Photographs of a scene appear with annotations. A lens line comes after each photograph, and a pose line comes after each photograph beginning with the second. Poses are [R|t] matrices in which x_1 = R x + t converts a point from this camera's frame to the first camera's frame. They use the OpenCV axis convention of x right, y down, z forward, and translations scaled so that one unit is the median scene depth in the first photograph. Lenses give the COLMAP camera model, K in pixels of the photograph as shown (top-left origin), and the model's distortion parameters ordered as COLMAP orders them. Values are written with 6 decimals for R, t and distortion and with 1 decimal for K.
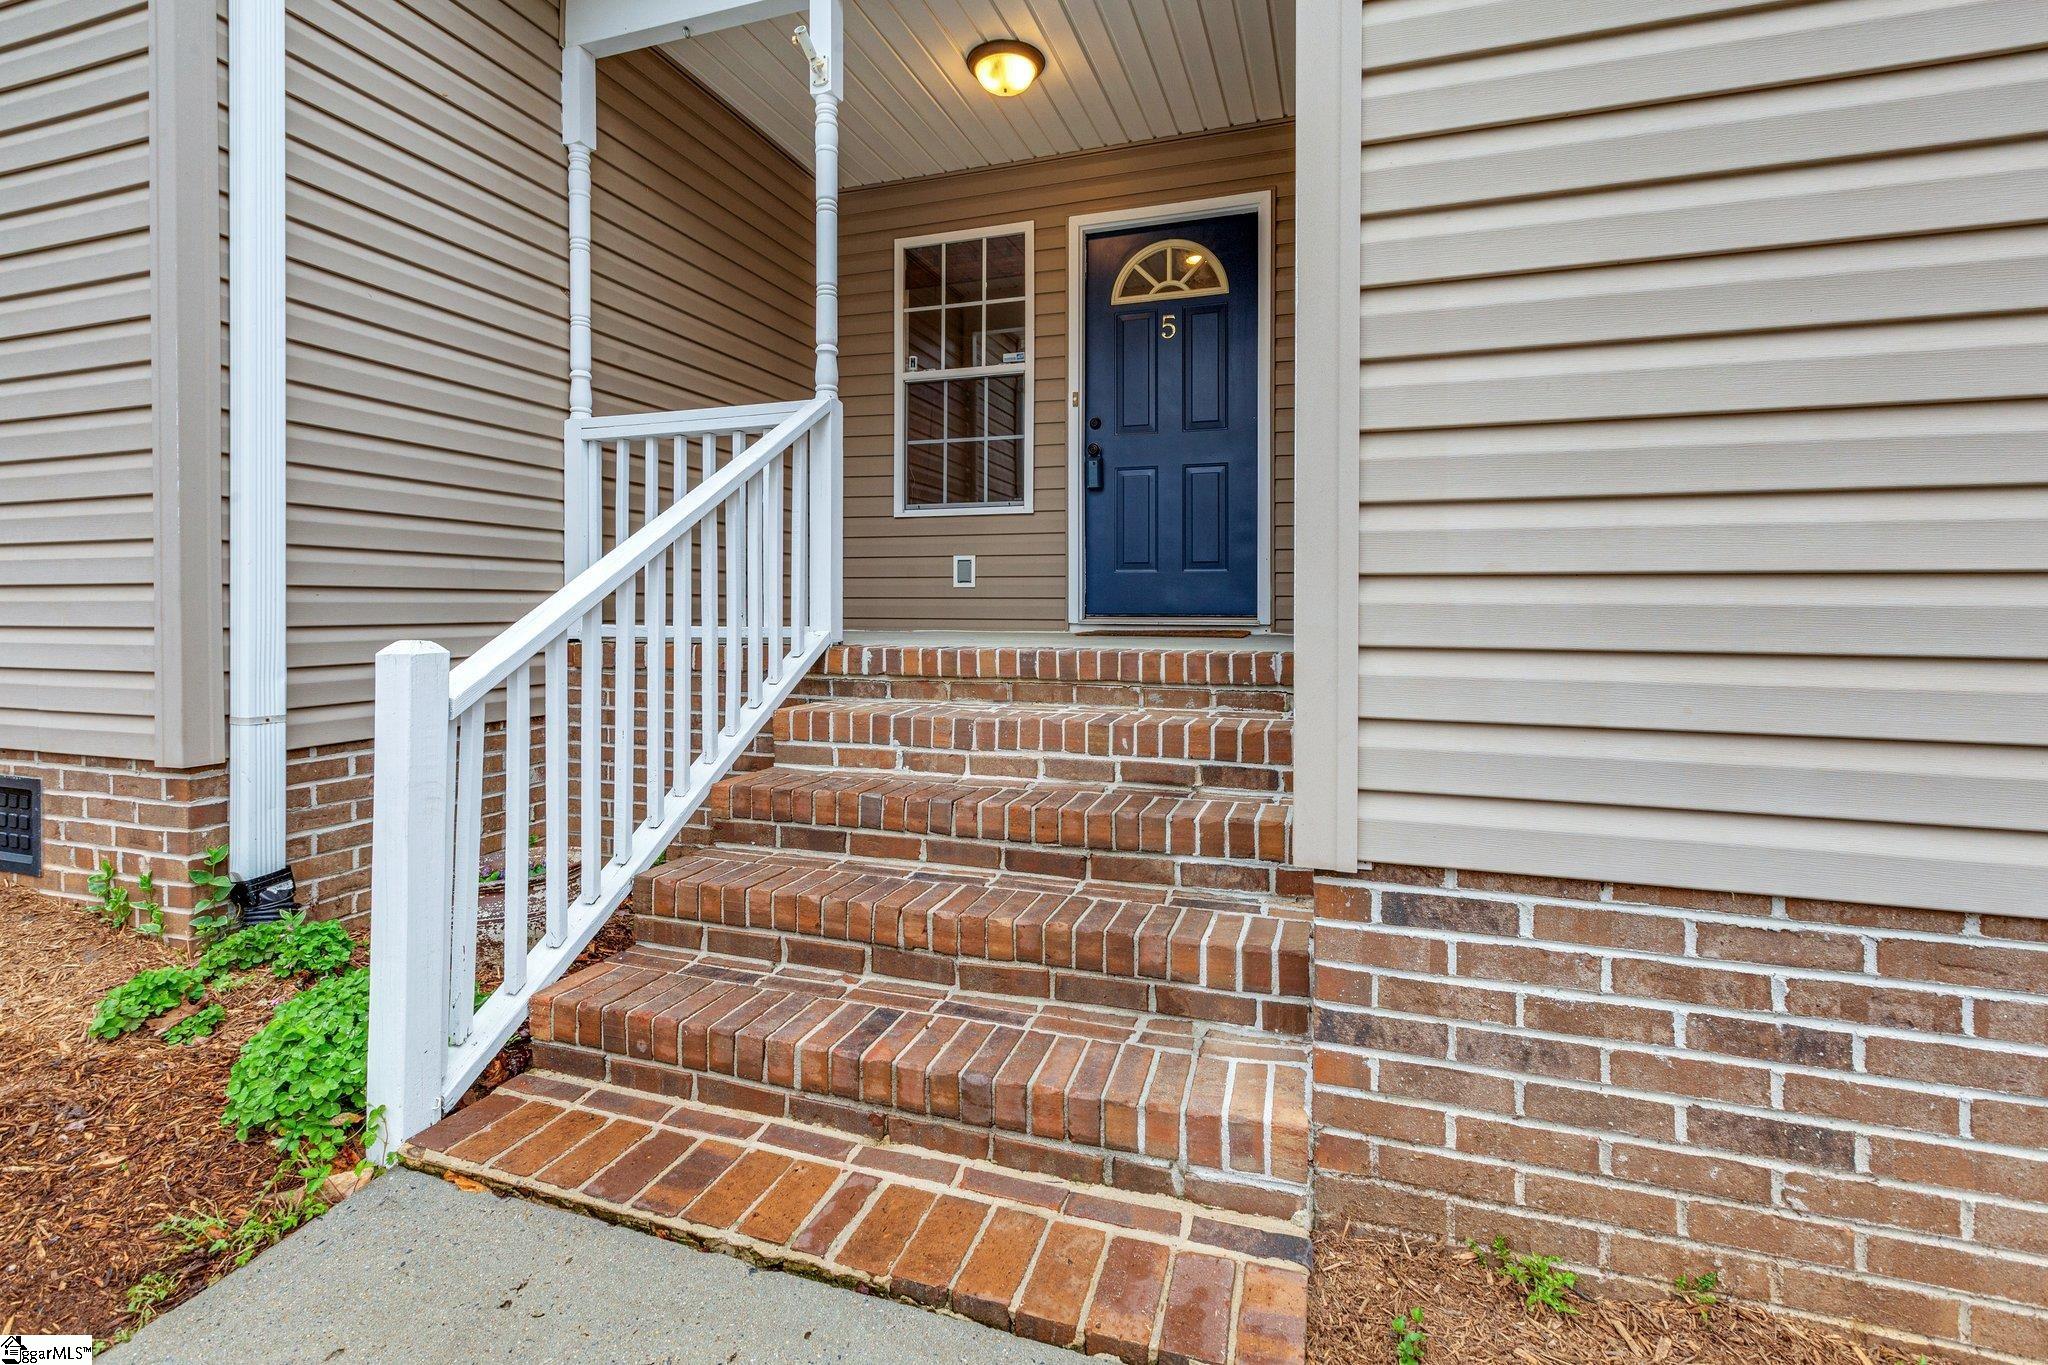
lens RADIAL K [[958.4, 0, 1022.9], [0, 958.4, 616.1], [0, 0, 1]] dist [0.001575, 0.000330]
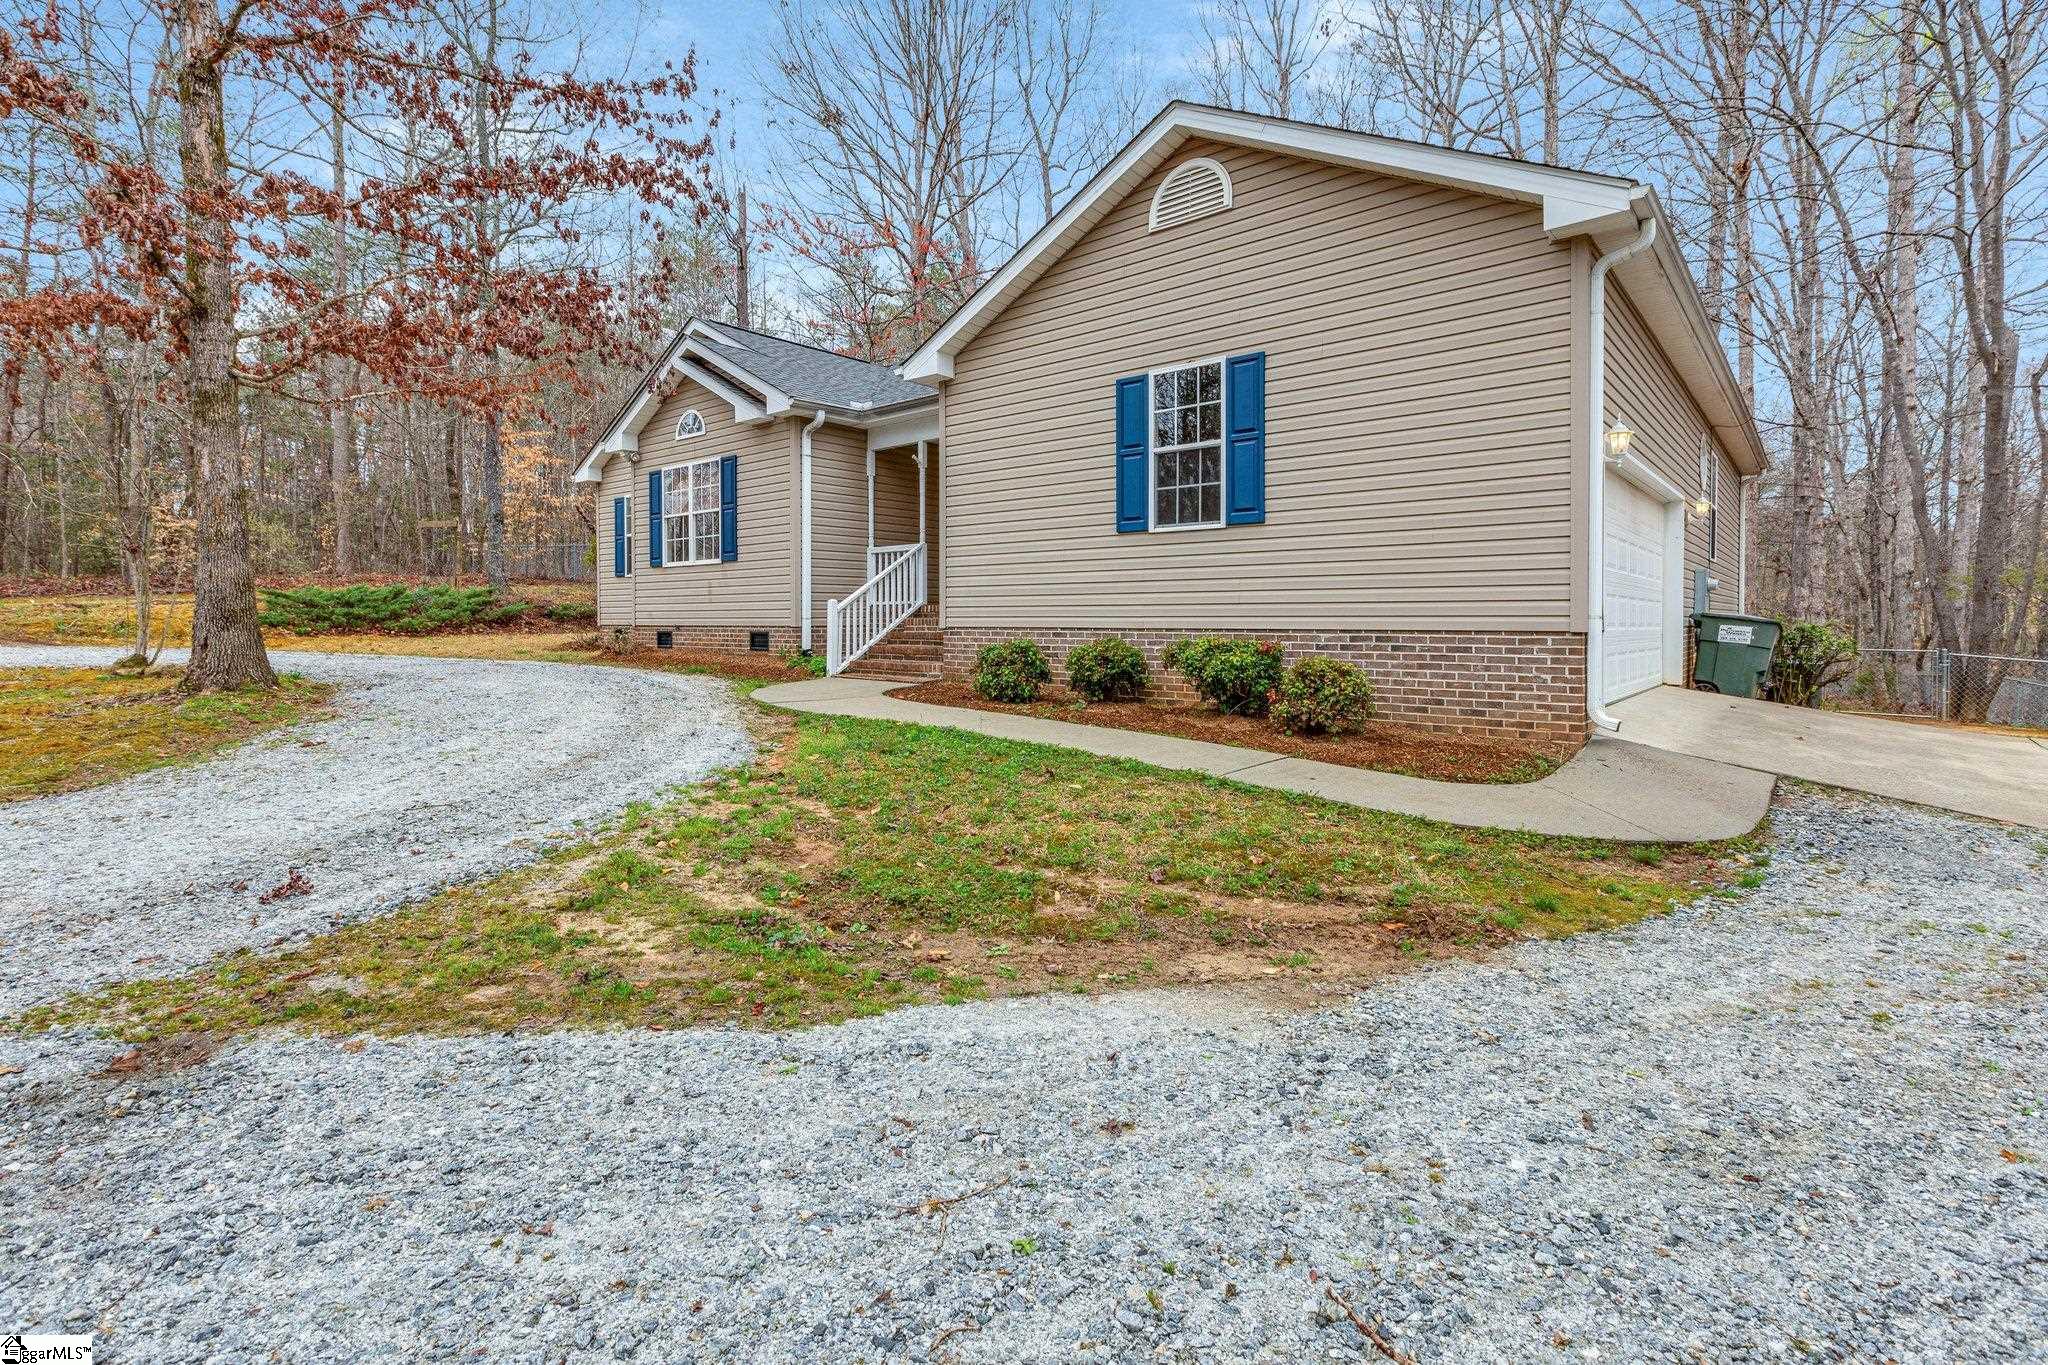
lens RADIAL K [[966.8, 0, 1024.8], [0, 966.8, 633.5], [0, 0, 1]] dist [0.000421, 0.000194]
pose [[0.930864, 0.002019, -0.365361, 1.726188], [-0.001183, 0.999996, 0.002513, 0.141424], [0.365365, -0.001907, 0.930863, -2.685564]]
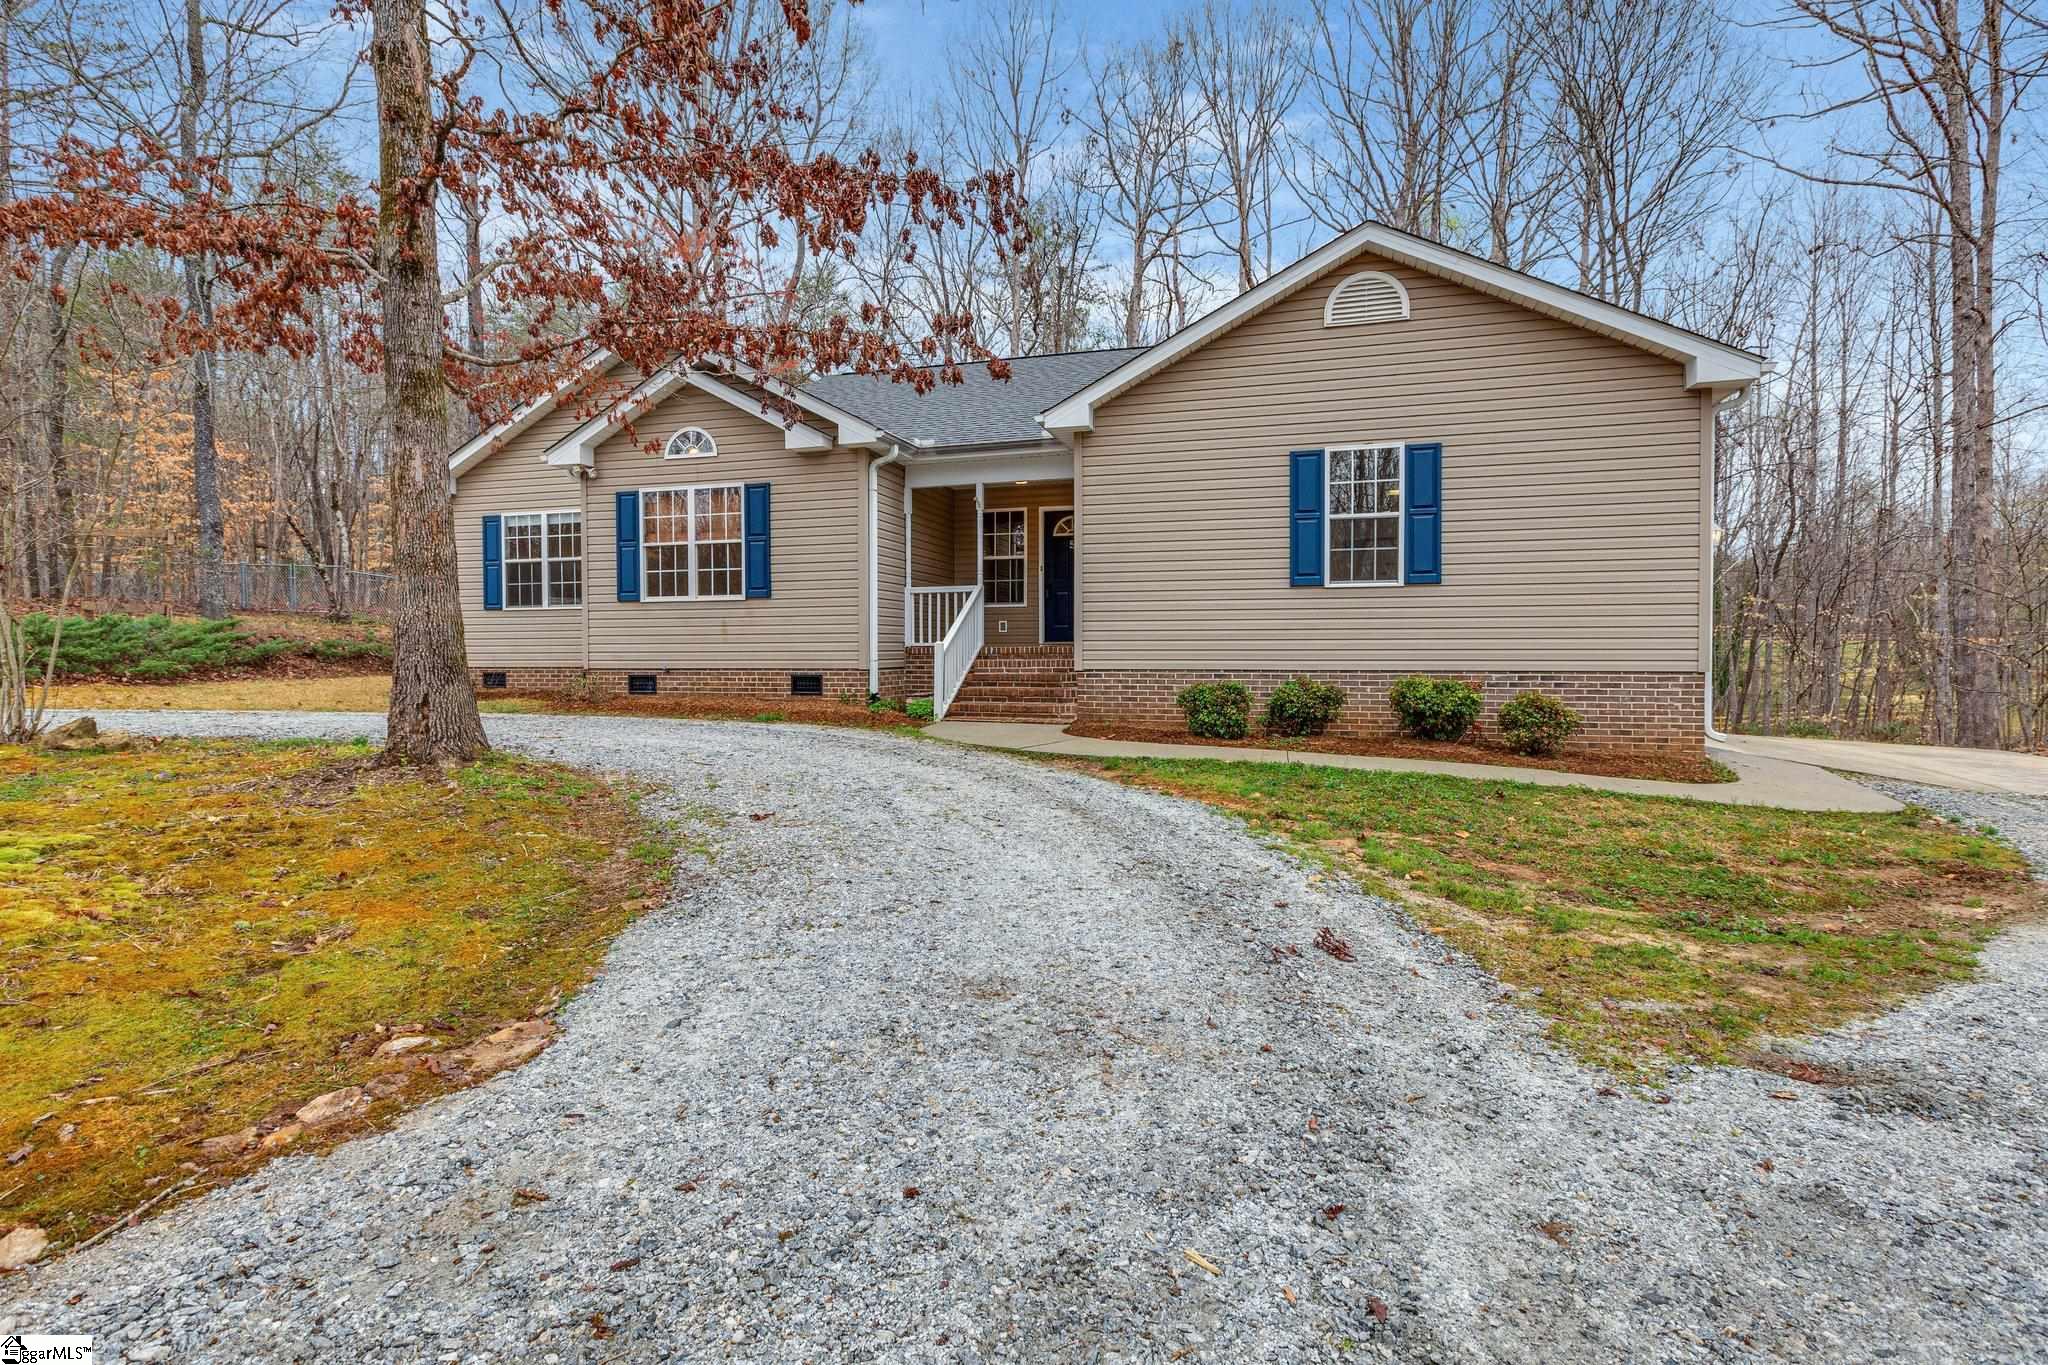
lens RADIAL K [[953.2, 0, 1028.7], [0, 953.2, 675.4], [0, 0, 1]] dist [0.000674, 0.000284]
pose [[0.998779, -0.006116, 0.049014, -0.210343], [0.005500, 0.999904, 0.012708, 0.102111], [-0.049087, -0.012423, 0.998717, -3.107897]]
